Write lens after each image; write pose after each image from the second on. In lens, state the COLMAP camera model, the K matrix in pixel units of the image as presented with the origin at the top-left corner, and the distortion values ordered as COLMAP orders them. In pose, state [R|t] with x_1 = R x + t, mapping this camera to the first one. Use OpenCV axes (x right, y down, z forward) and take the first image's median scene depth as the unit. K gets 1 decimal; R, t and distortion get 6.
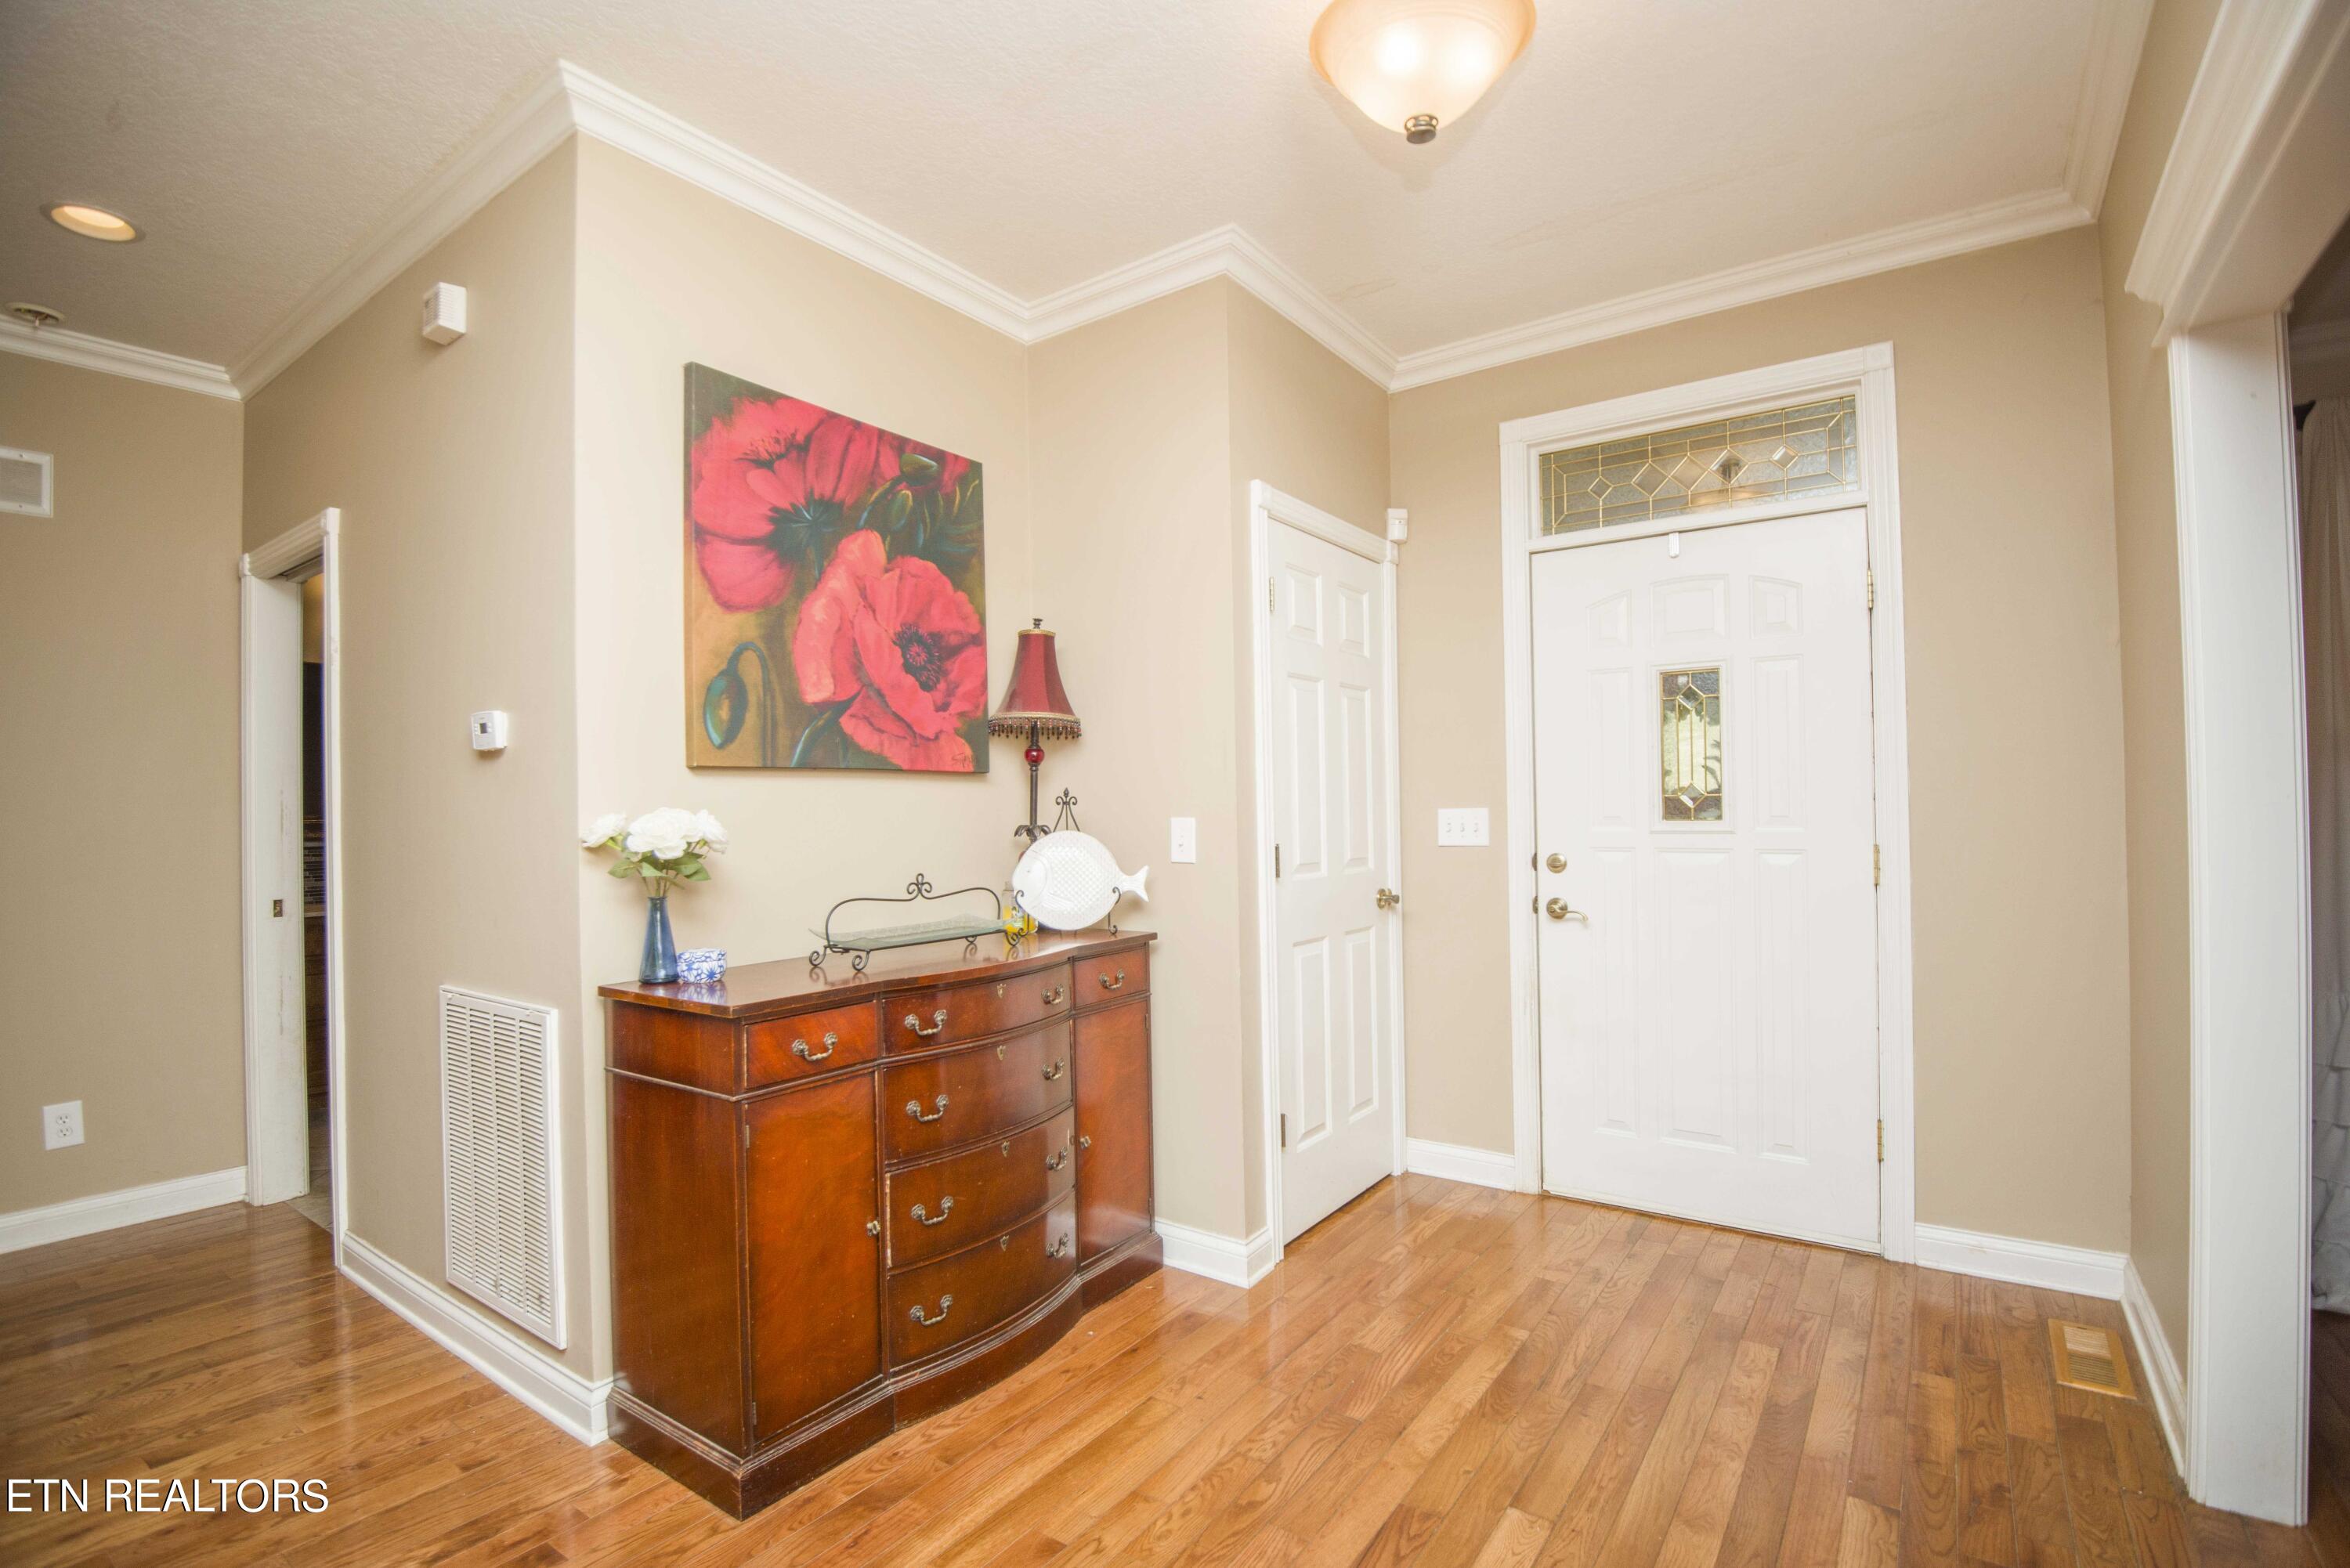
lens RADIAL K [[1079.9, 0, 1179.1], [0, 1079.9, 792.1], [0, 0, 1]] dist [-0.027787, -0.001742]
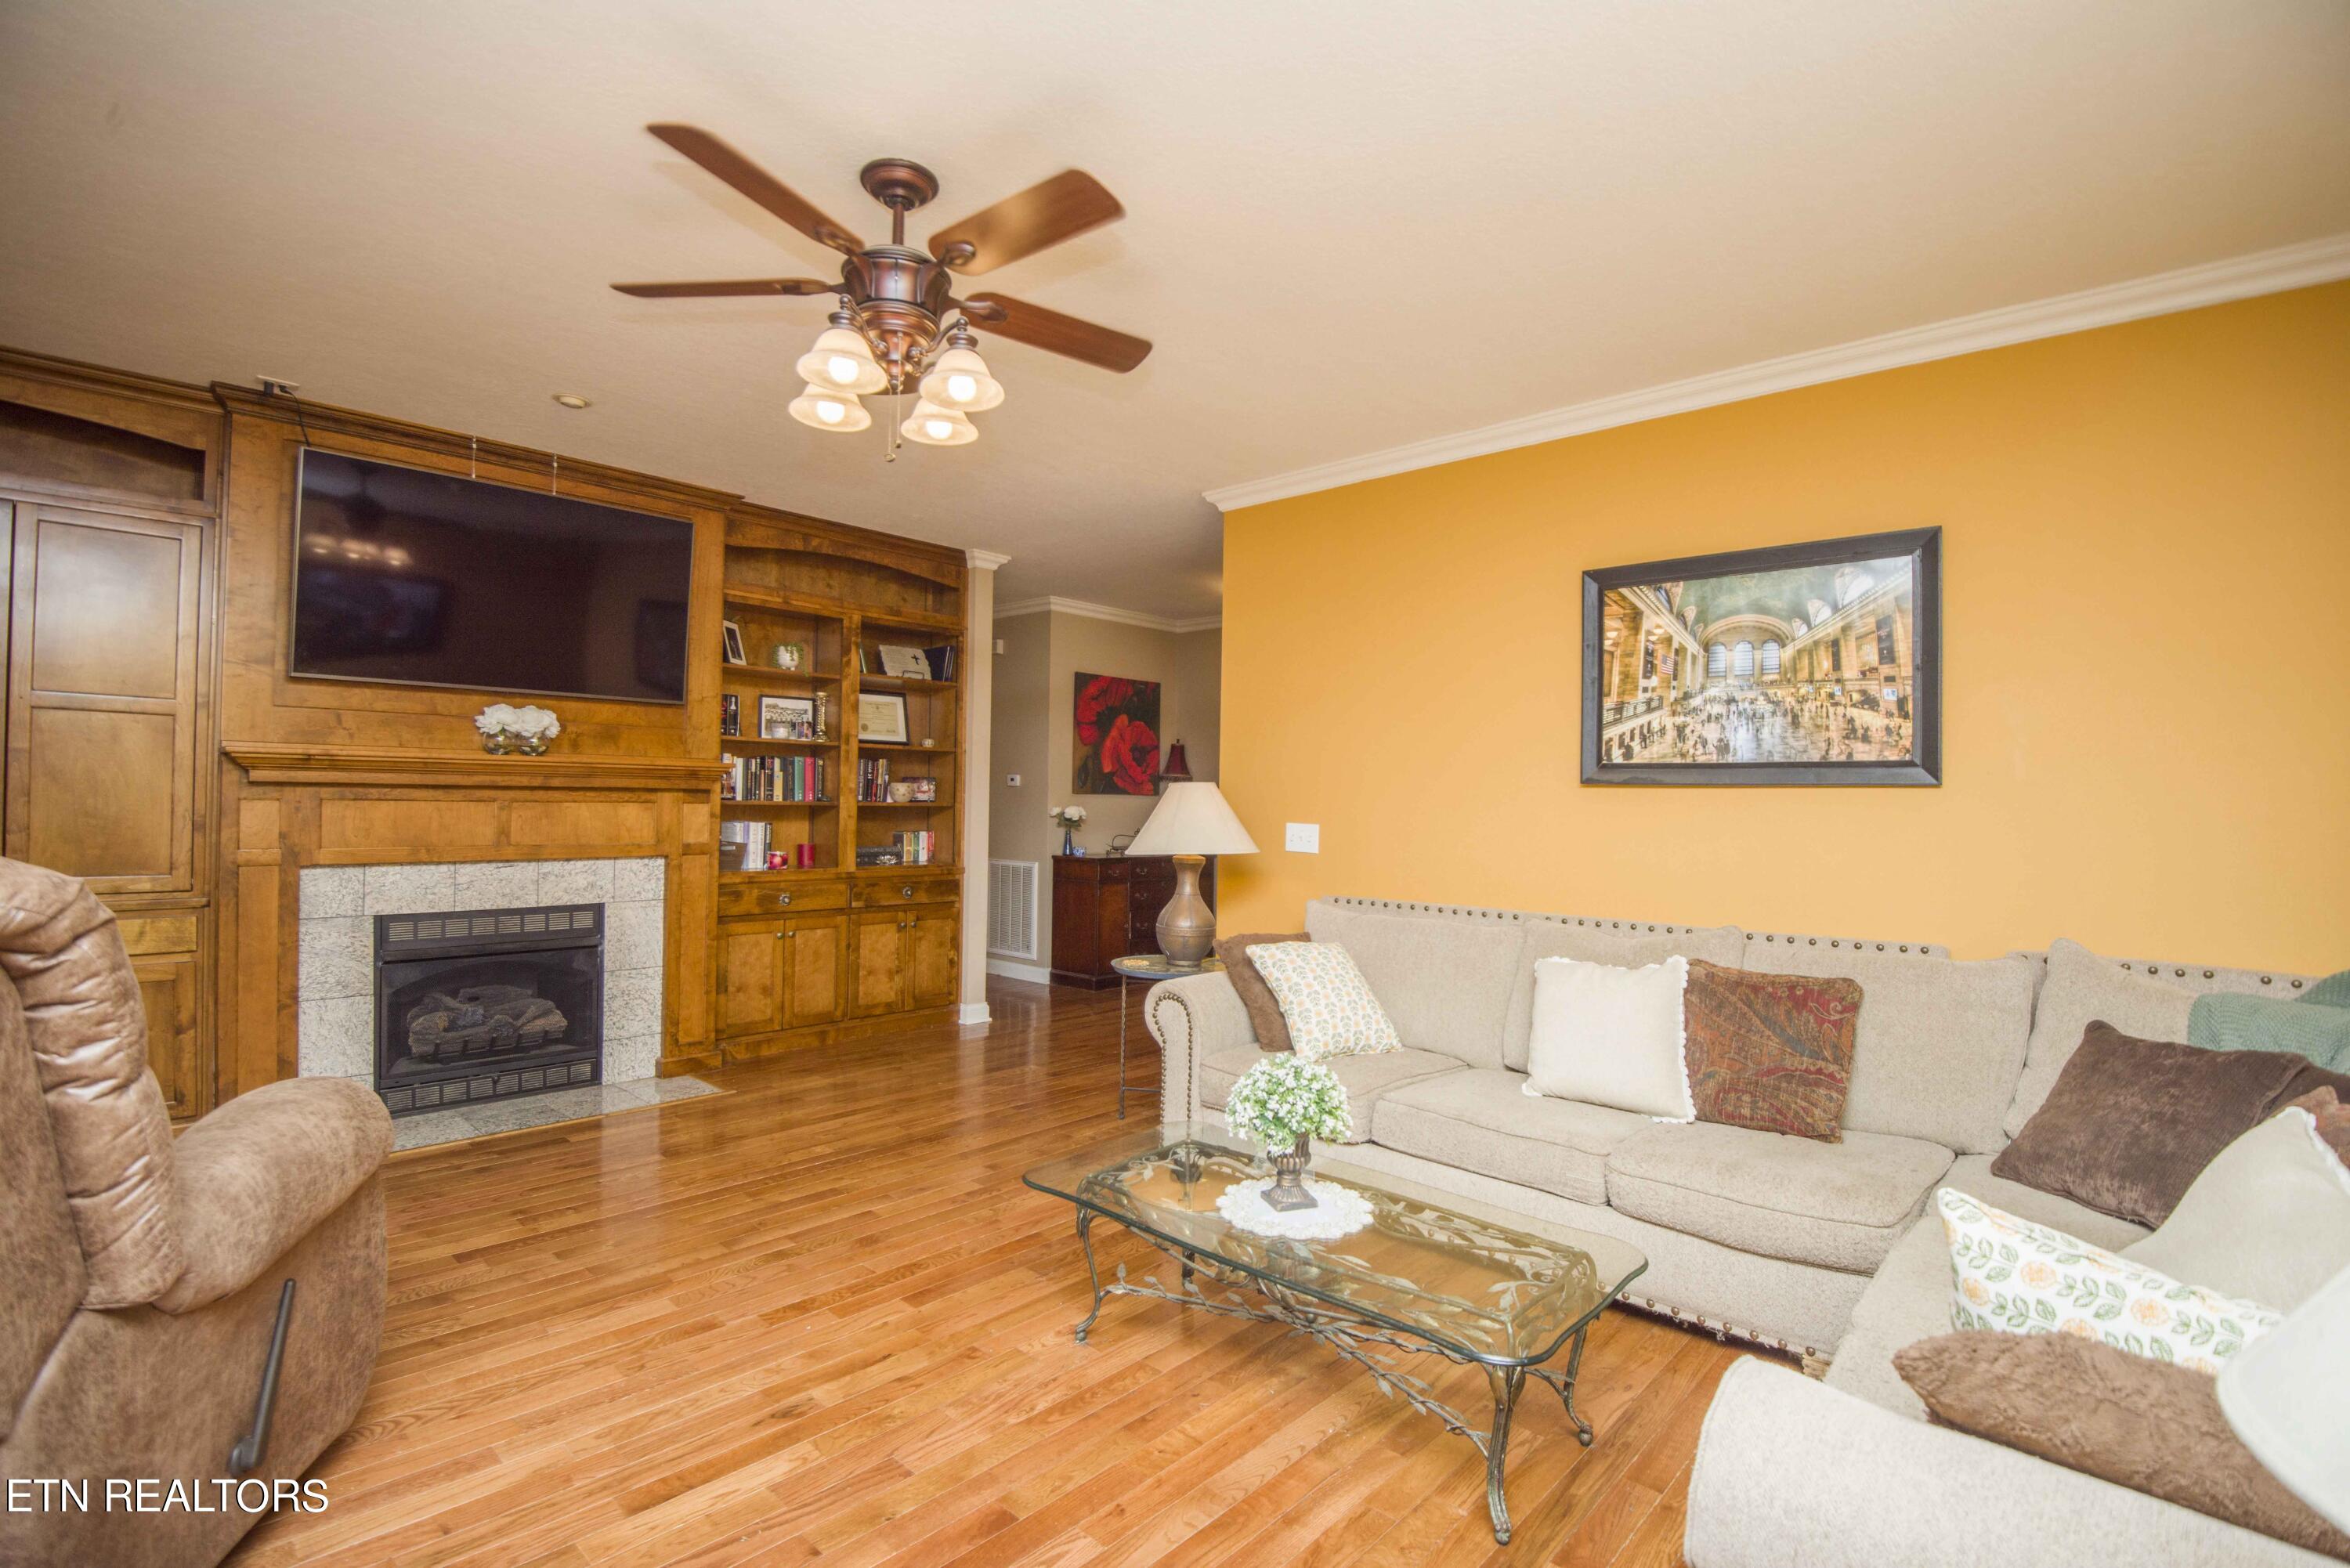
lens RADIAL K [[1079.9, 0, 1180.3], [0, 1079.9, 788.7], [0, 0, 1]] dist [-0.027787, -0.001742]
pose [[0.991230, 0.034552, -0.127549, 0.284487], [-0.034147, 0.999402, 0.005357, -0.062905], [0.127658, -0.000955, 0.991818, -2.153559]]
